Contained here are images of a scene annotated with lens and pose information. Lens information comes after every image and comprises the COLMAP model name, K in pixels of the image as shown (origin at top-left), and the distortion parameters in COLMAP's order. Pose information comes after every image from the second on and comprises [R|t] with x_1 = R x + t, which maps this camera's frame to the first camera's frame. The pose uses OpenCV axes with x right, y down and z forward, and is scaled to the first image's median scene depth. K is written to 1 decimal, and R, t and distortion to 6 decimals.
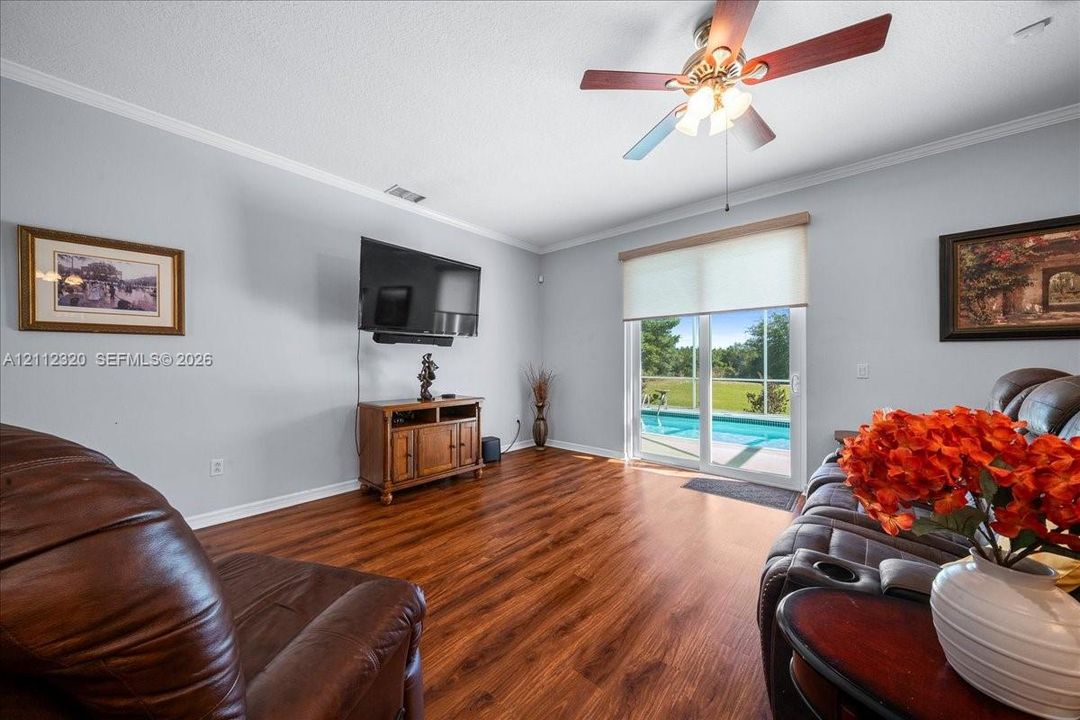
lens RADIAL K [[366.5, 0, 537.8], [0, 366.5, 363.8], [0, 0, 1]] dist [-0.006559, 0.000141]
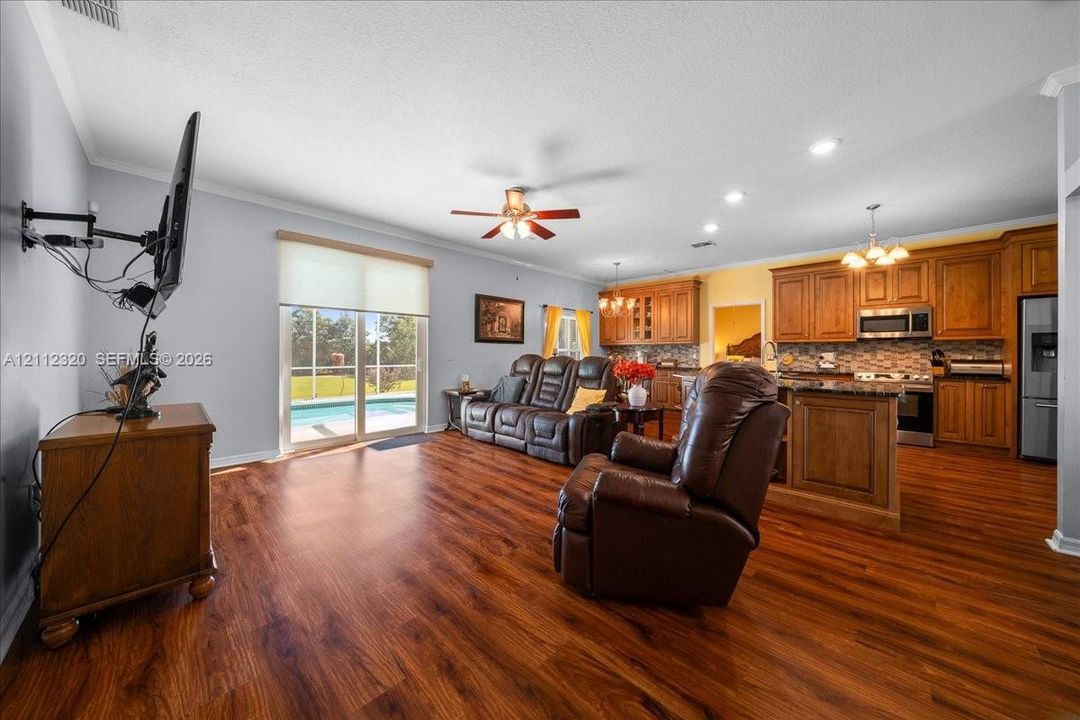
lens RADIAL K [[366.5, 0, 544.9], [0, 366.5, 352.2], [0, 0, 1]] dist [-0.006559, 0.000141]
pose [[0.044566, 0.005702, 0.998990, -0.898942], [0.000426, 0.999984, -0.005726, 0.008715], [-0.999006, 0.000681, 0.044562, 0.416751]]
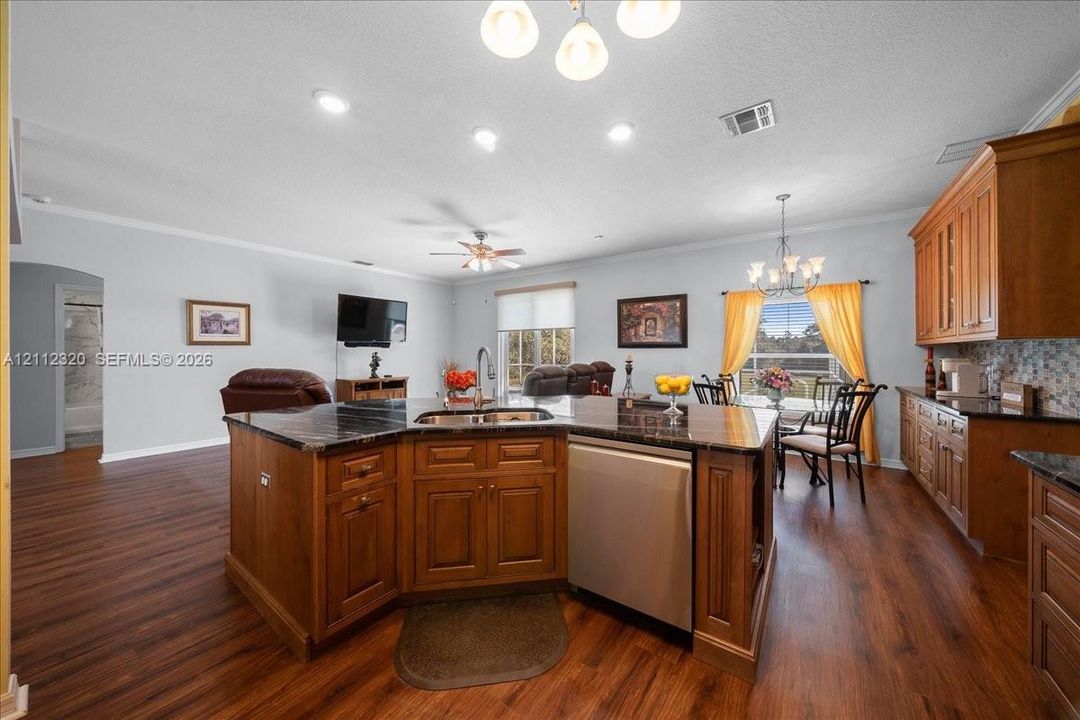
lens RADIAL K [[366.5, 0, 540.7], [0, 366.5, 353.2], [0, 0, 1]] dist [-0.006559, 0.000141]
pose [[0.994854, 0.000059, 0.101323, 0.363459], [-0.000086, 1.000000, 0.000265, -0.026244], [-0.101323, -0.000272, 0.994854, -0.970249]]
